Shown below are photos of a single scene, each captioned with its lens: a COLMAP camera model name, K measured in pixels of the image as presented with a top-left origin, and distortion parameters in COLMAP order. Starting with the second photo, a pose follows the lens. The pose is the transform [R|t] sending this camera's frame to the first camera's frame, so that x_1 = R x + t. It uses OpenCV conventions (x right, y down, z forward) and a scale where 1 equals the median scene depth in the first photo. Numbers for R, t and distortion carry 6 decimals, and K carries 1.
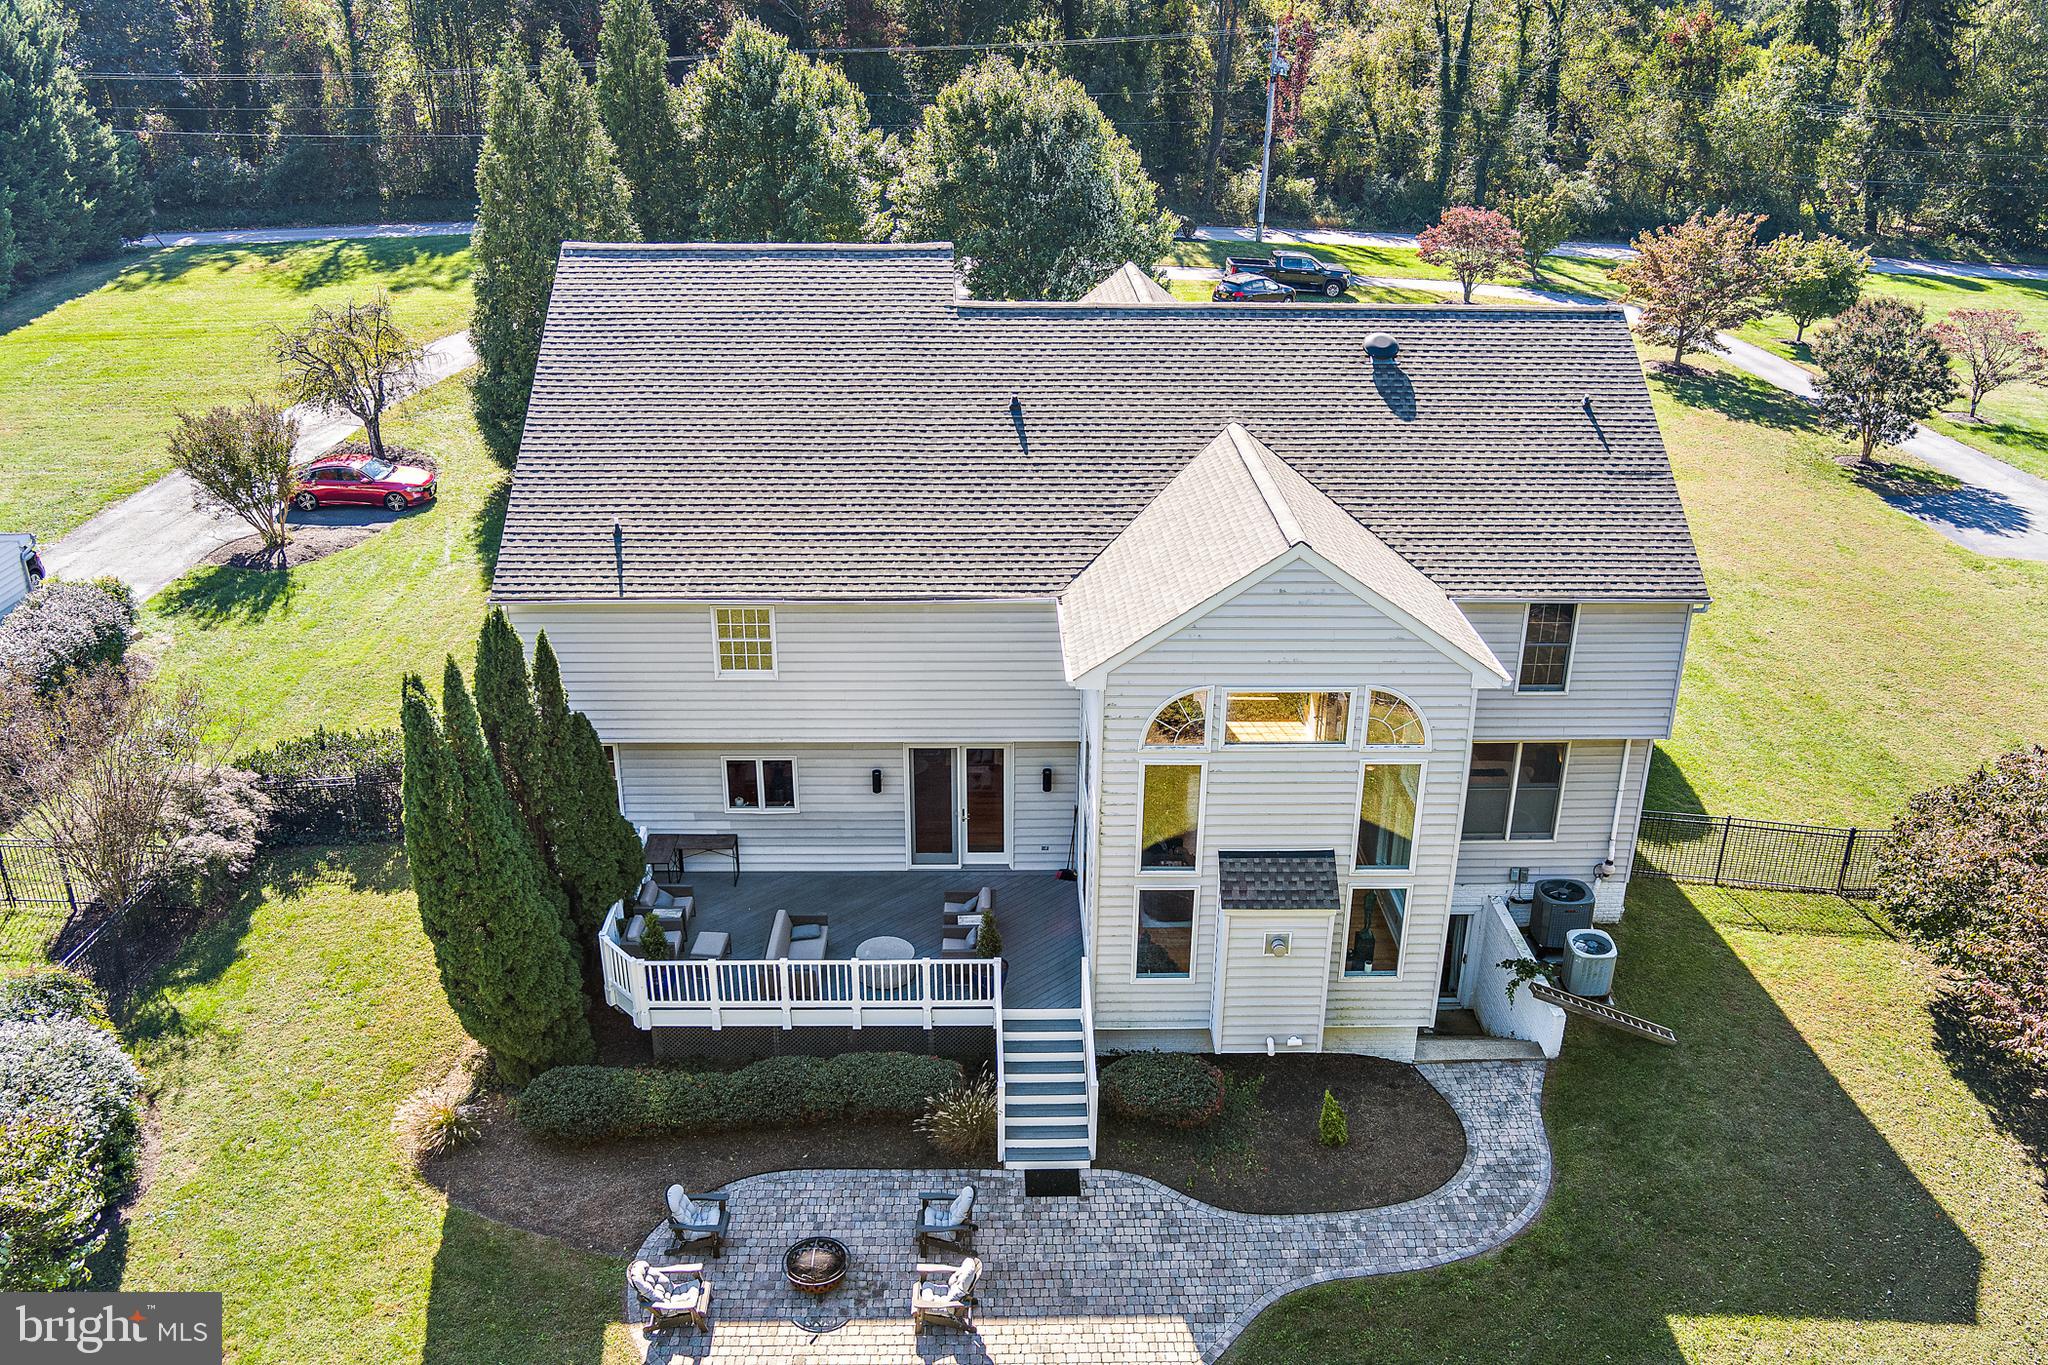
lens RADIAL K [[1664.6, 0, 1019.2], [0, 1664.6, 679.6], [0, 0, 1]] dist [-0.082724, 0.026773]
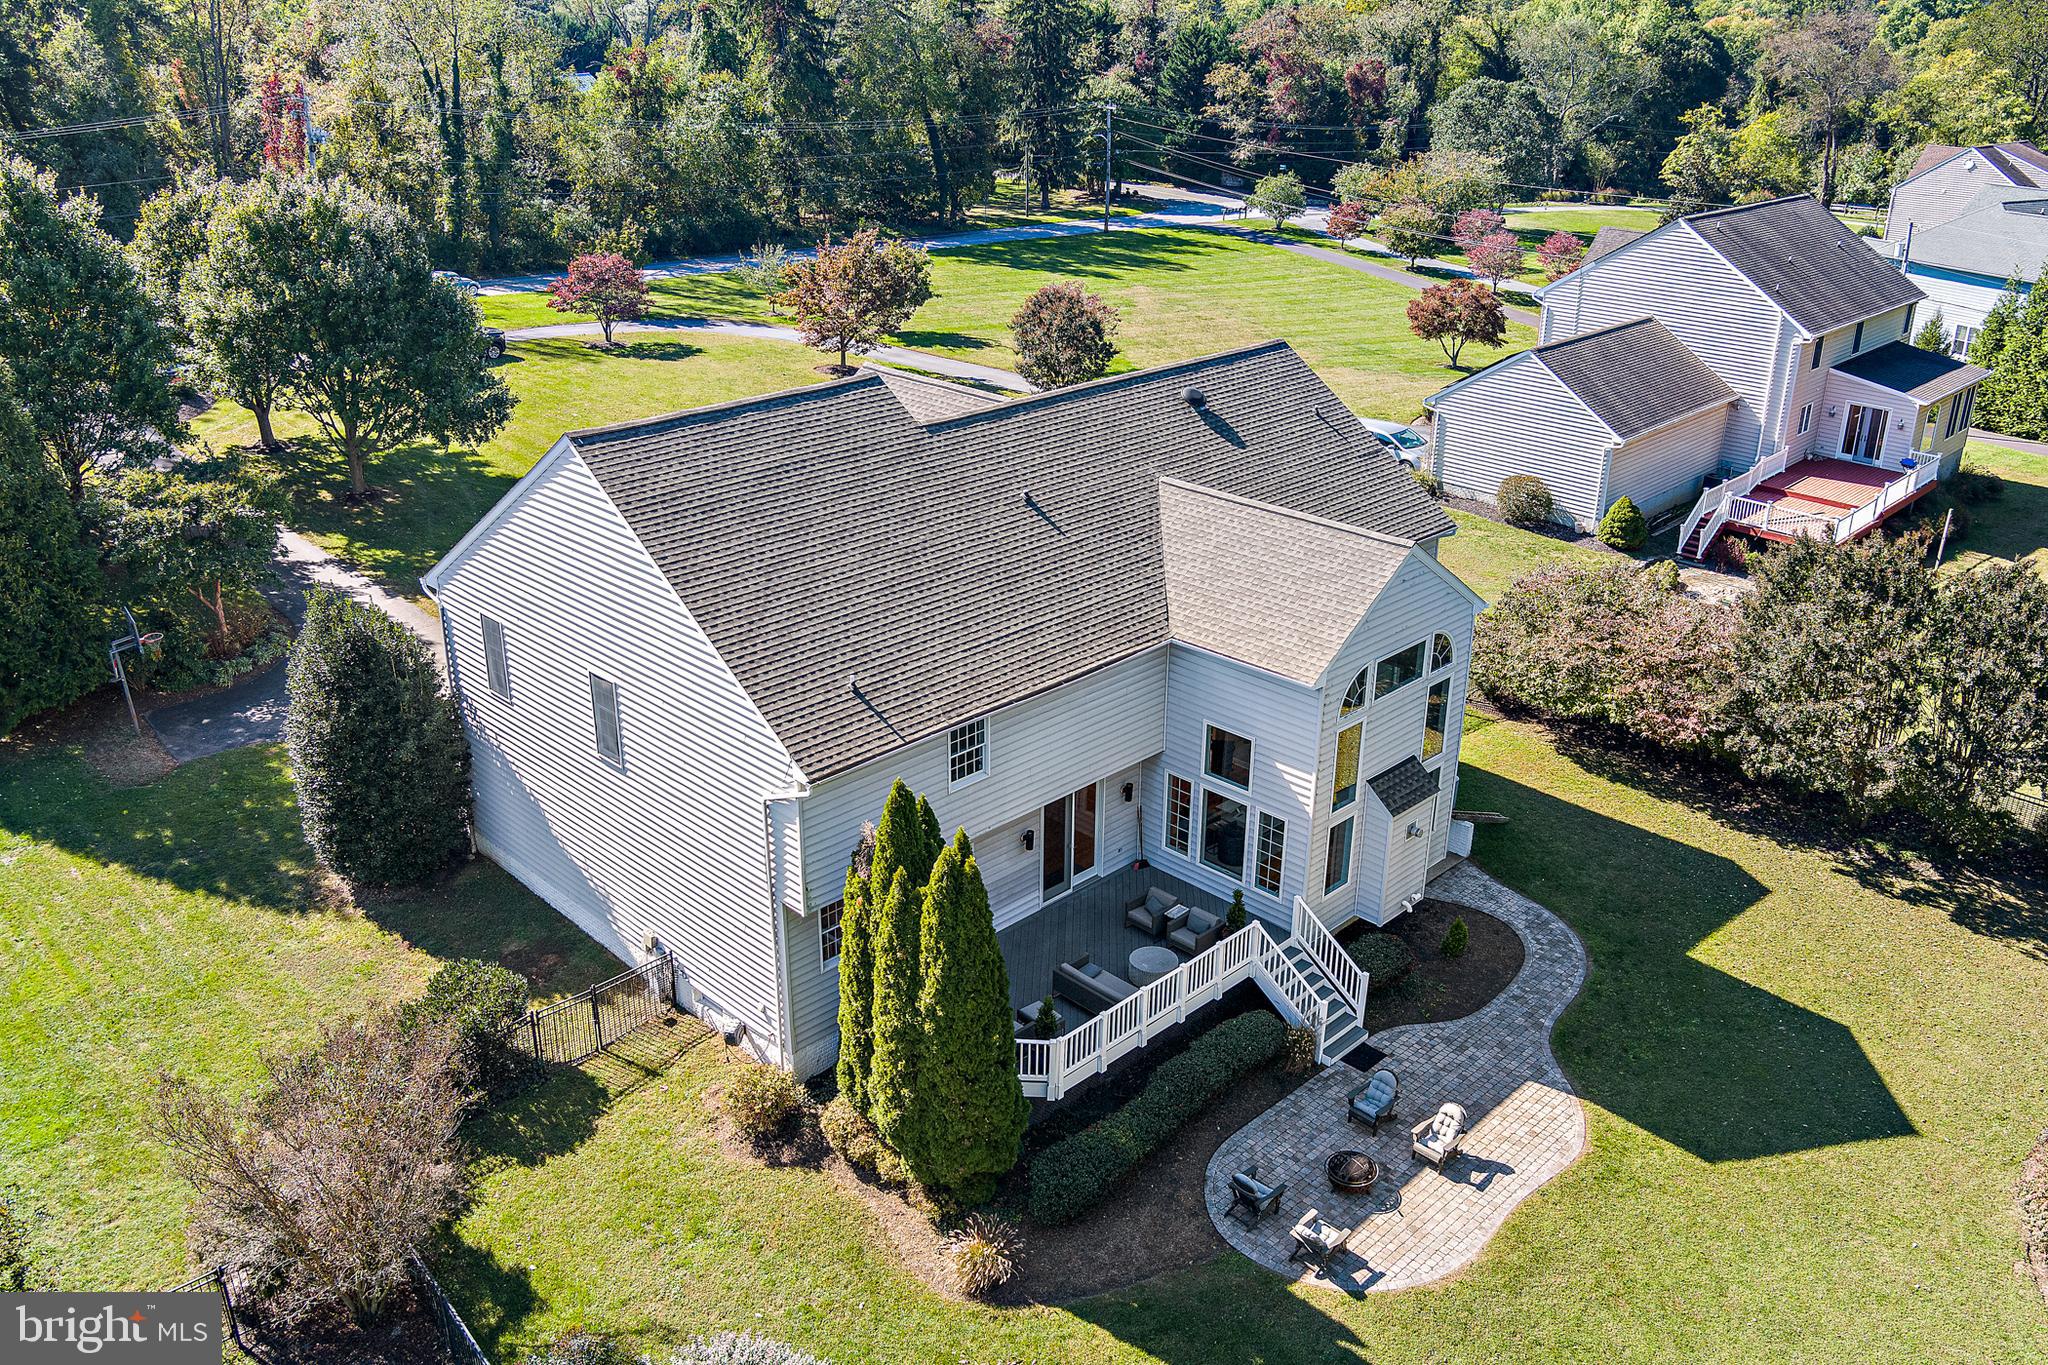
lens RADIAL K [[1664.6, 0, 1026.2], [0, 1664.6, 684.7], [0, 0, 1]] dist [-0.082724, 0.026773]
pose [[0.721427, -0.276335, 0.634967, -0.788019], [0.274457, 0.955938, 0.104191, -0.162121], [-0.635780, 0.099105, 0.765481, 0.112044]]
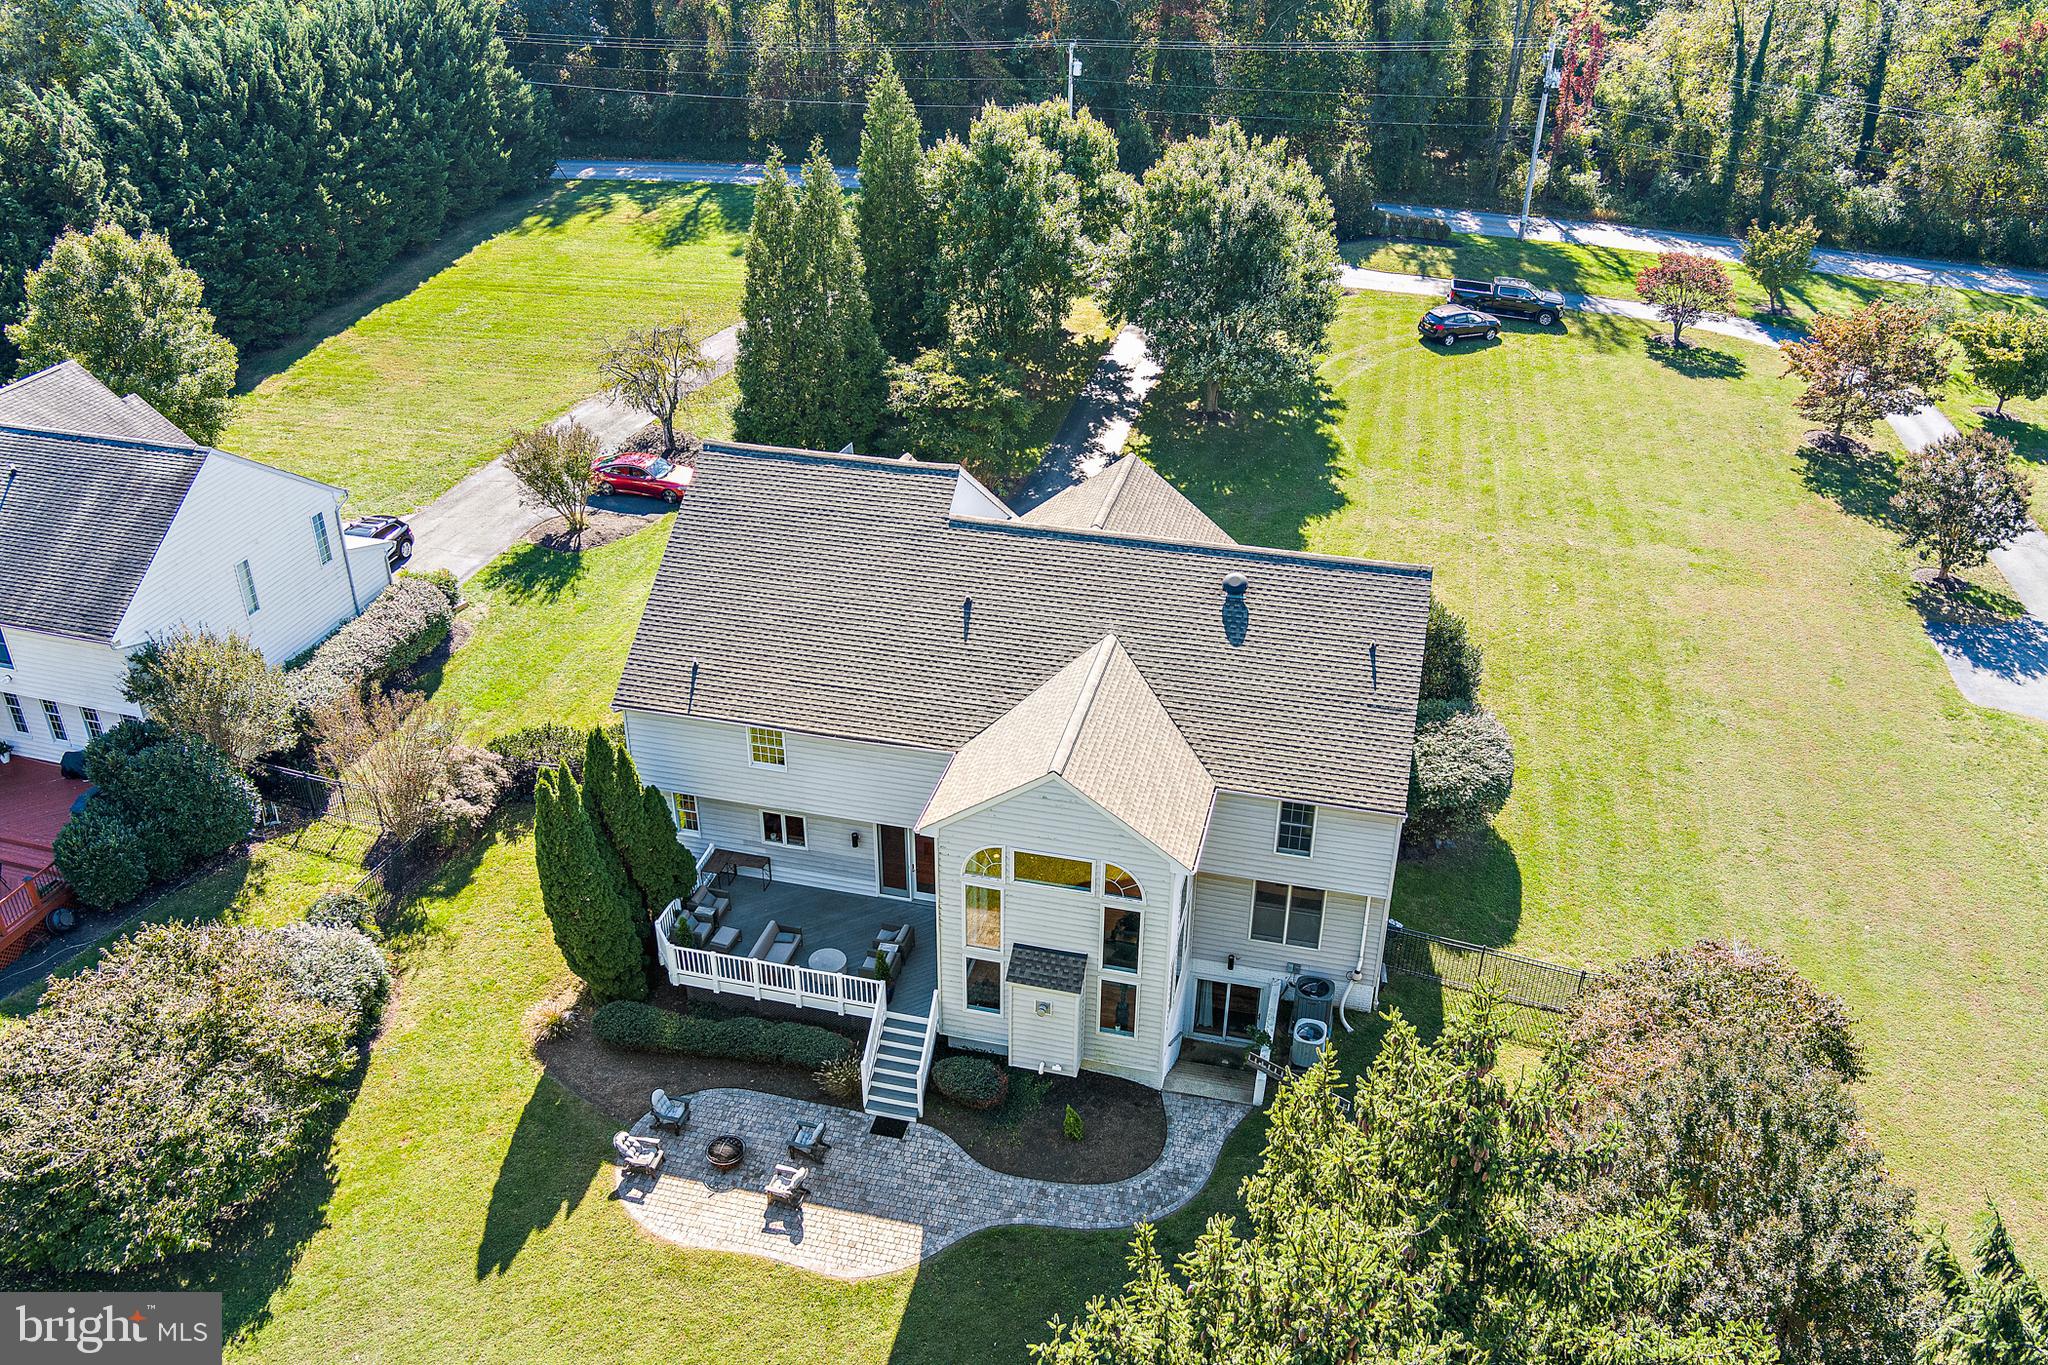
lens RADIAL K [[1664.6, 0, 1022.4], [0, 1664.6, 673.4], [0, 0, 1]] dist [-0.082724, 0.026773]
pose [[0.965774, 0.128153, -0.225517, 0.380968], [-0.104103, 0.987833, 0.115533, -0.277733], [0.237579, -0.088101, 0.967365, -0.405448]]
